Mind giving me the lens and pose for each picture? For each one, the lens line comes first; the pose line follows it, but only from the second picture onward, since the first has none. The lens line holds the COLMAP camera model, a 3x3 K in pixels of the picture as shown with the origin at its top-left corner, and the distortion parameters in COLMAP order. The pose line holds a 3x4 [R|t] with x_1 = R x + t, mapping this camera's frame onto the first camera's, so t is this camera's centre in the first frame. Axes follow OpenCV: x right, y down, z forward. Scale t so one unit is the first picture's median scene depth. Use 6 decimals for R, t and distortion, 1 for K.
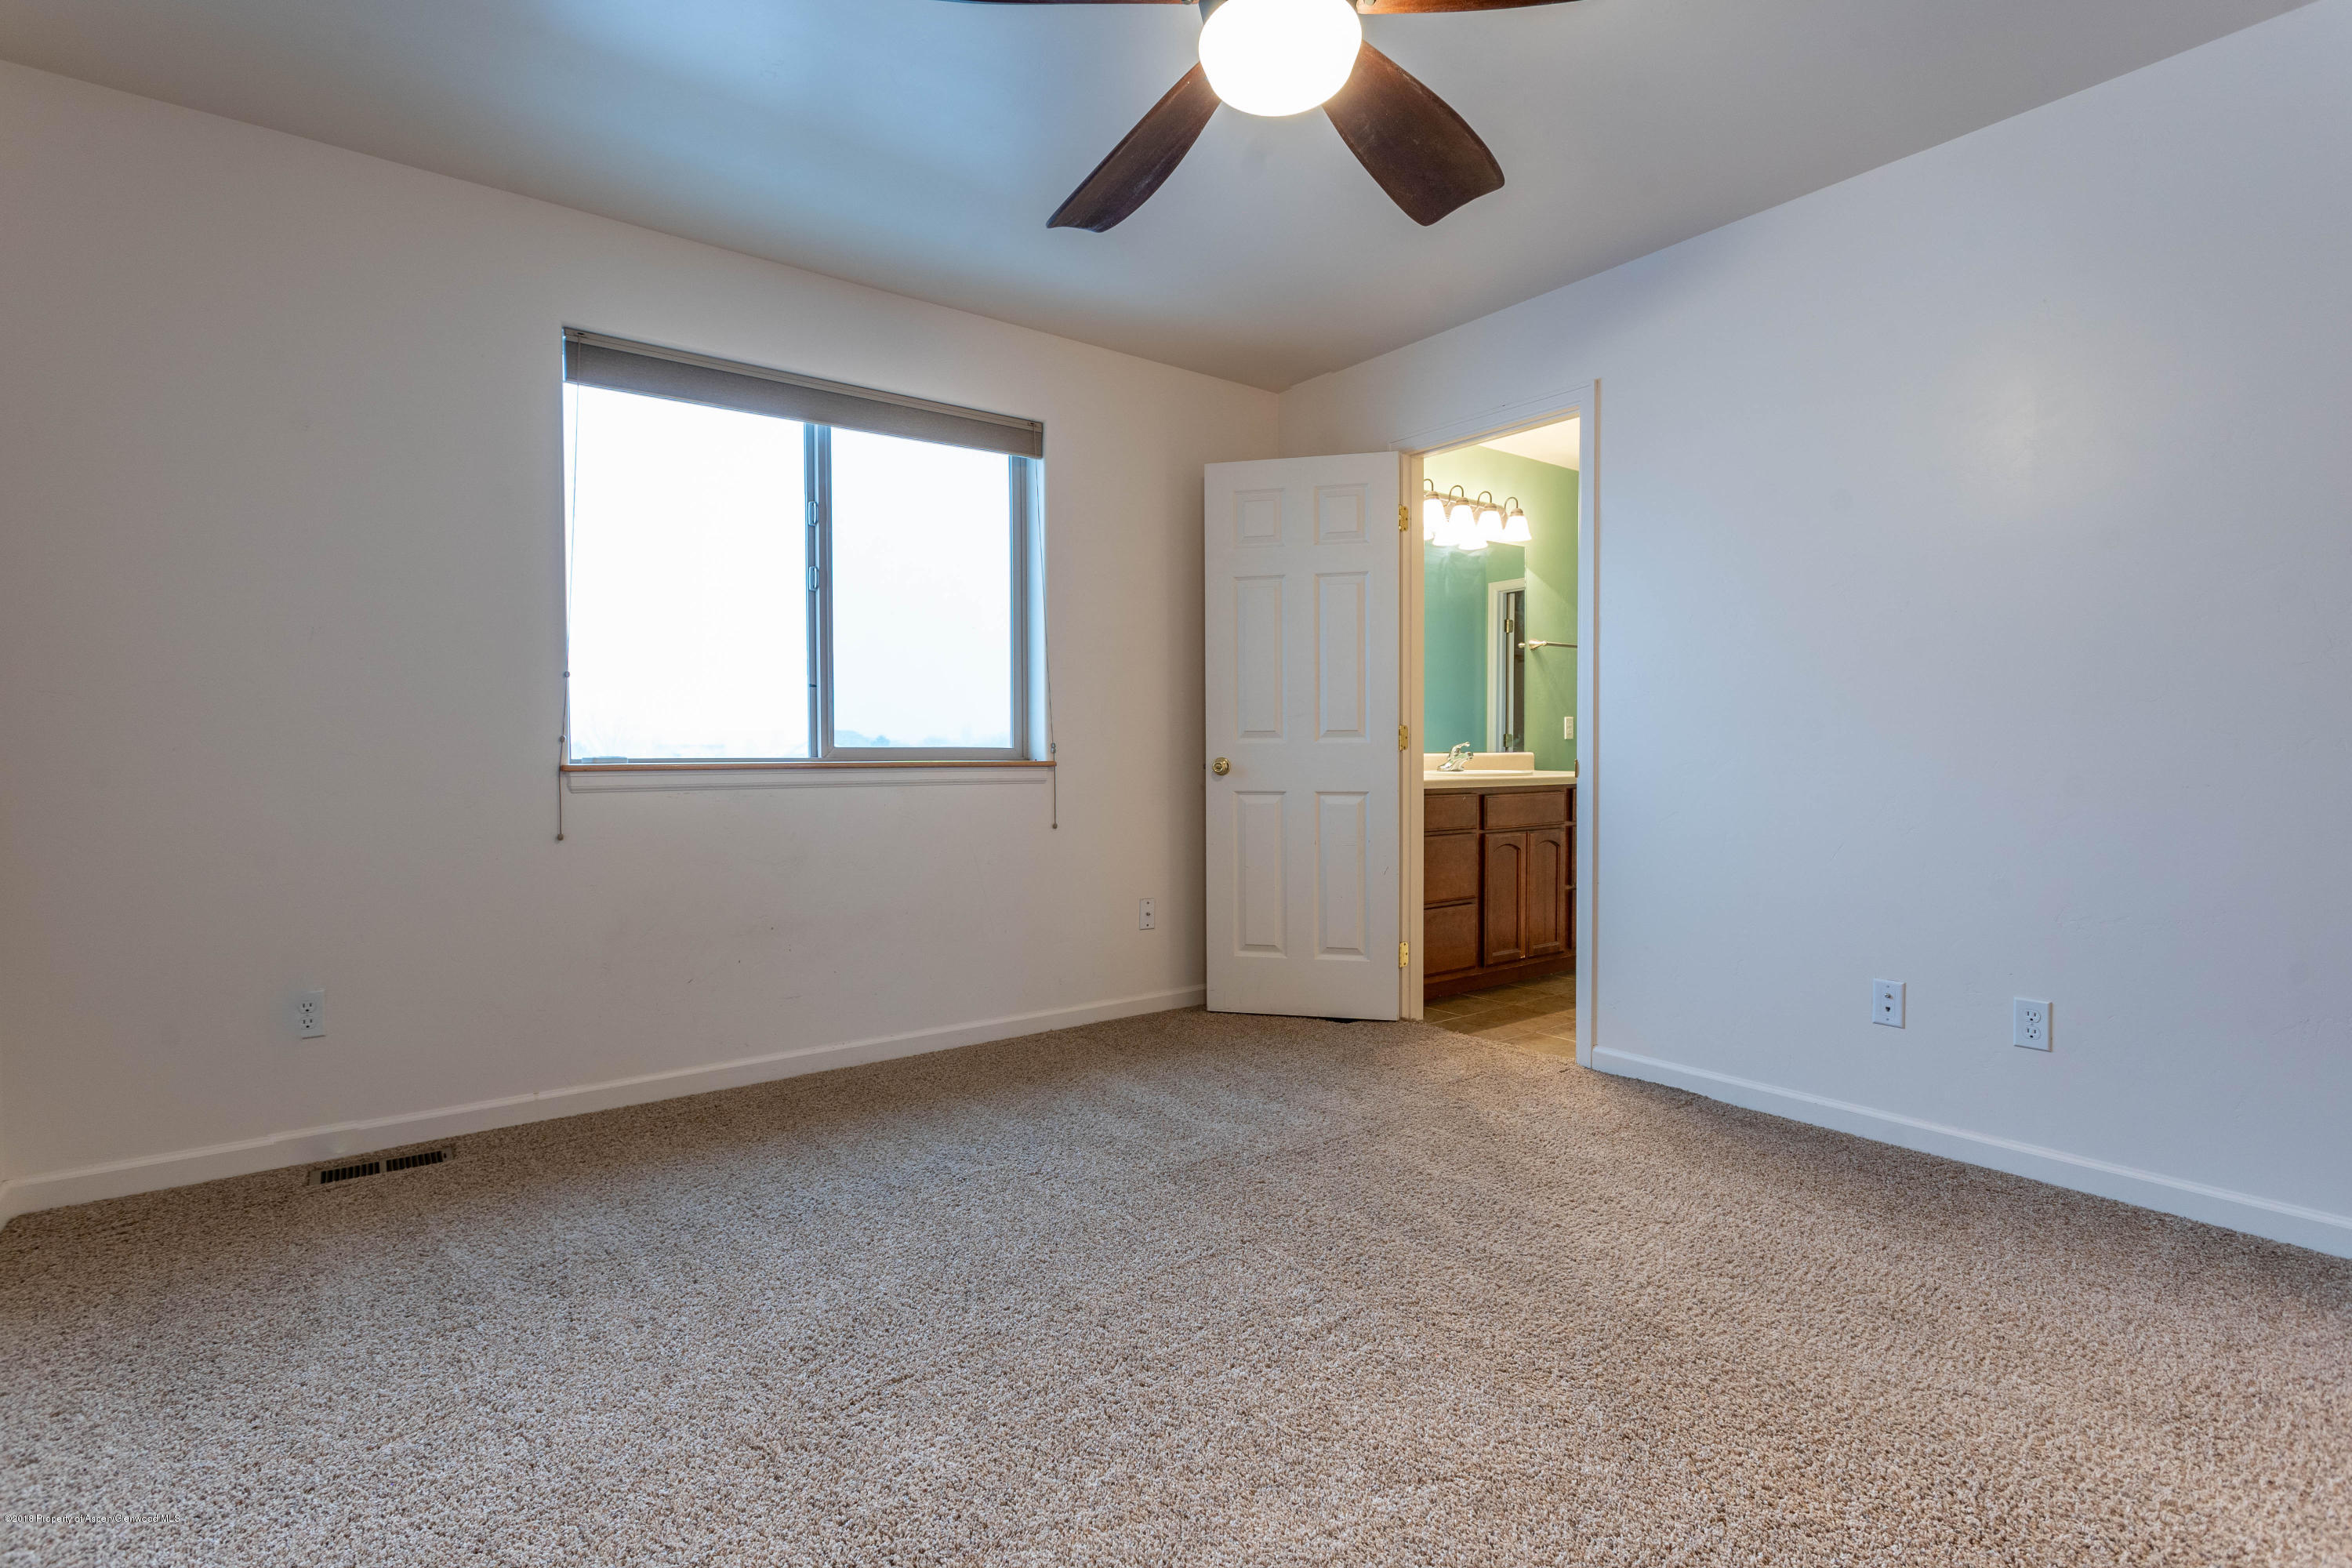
lens RADIAL K [[1137.5, 0, 1173.4], [0, 1137.5, 775.3], [0, 0, 1]] dist [-0.002394, 0.003033]
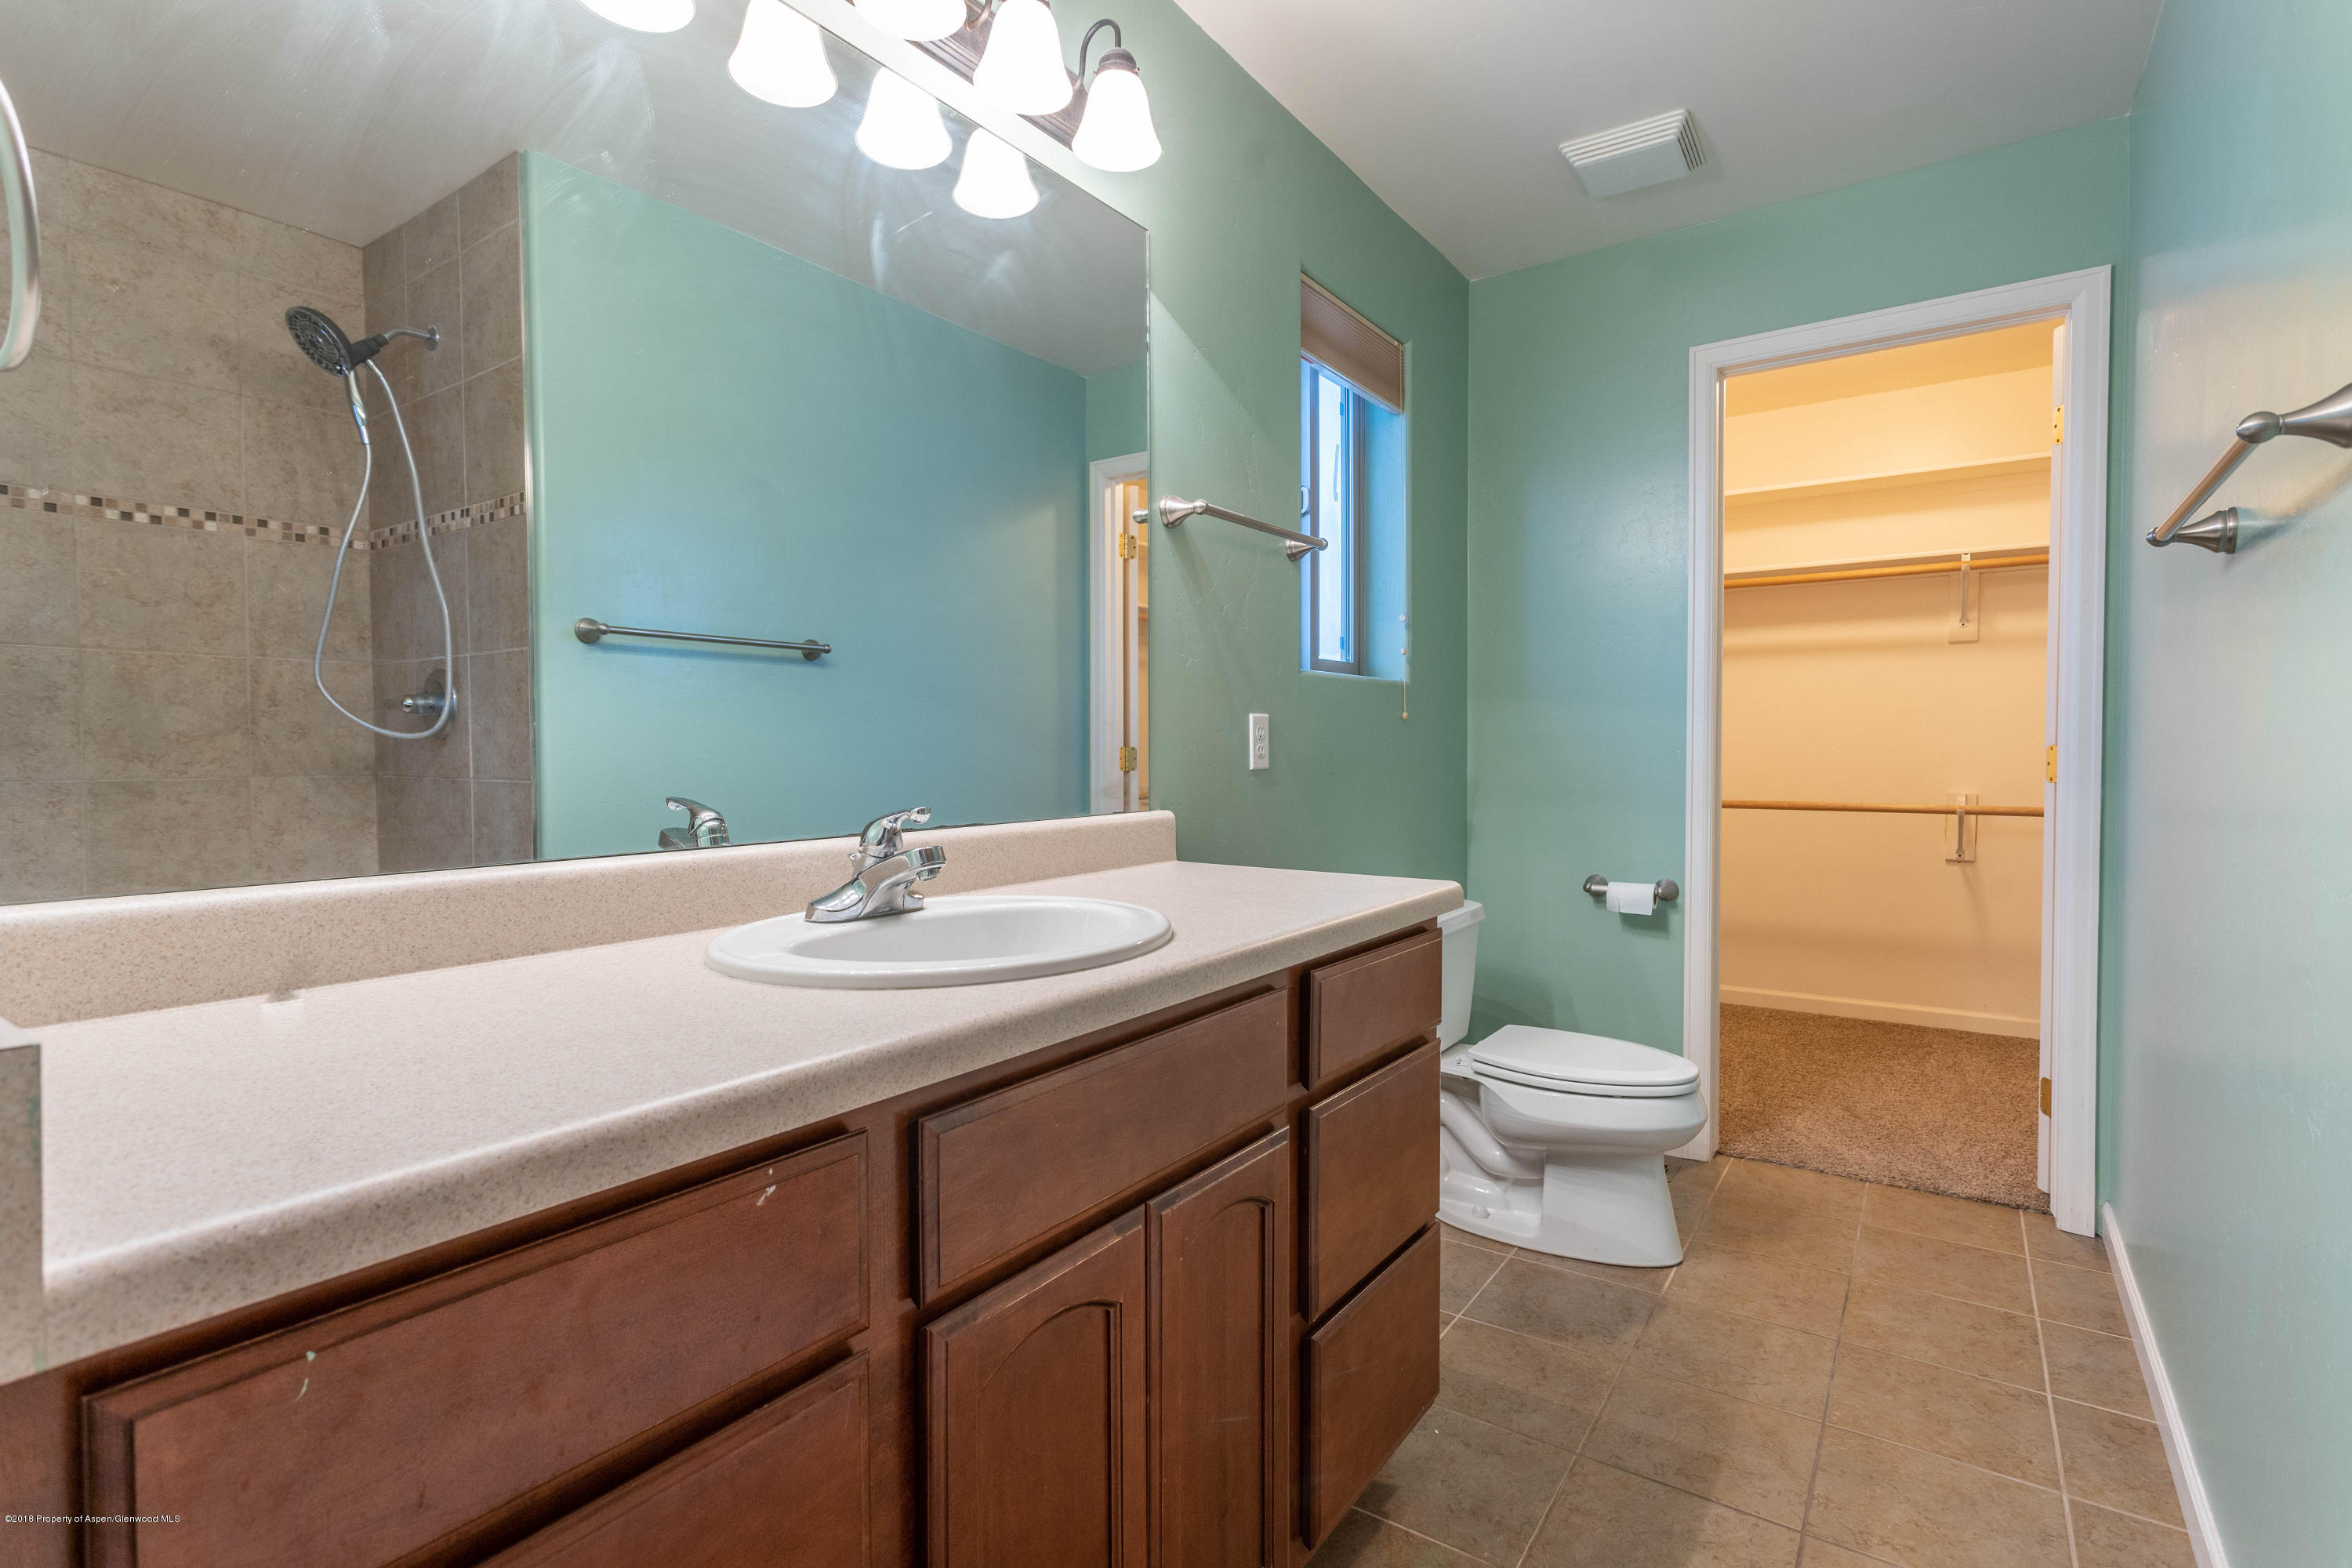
lens RADIAL K [[1137.5, 0, 1173.8], [0, 1137.5, 782.7], [0, 0, 1]] dist [-0.002394, 0.003033]
pose [[0.951995, -0.005303, 0.306068, 0.327575], [0.006803, 0.999970, -0.003833, -0.043308], [-0.306038, 0.005731, 0.952002, 1.039283]]
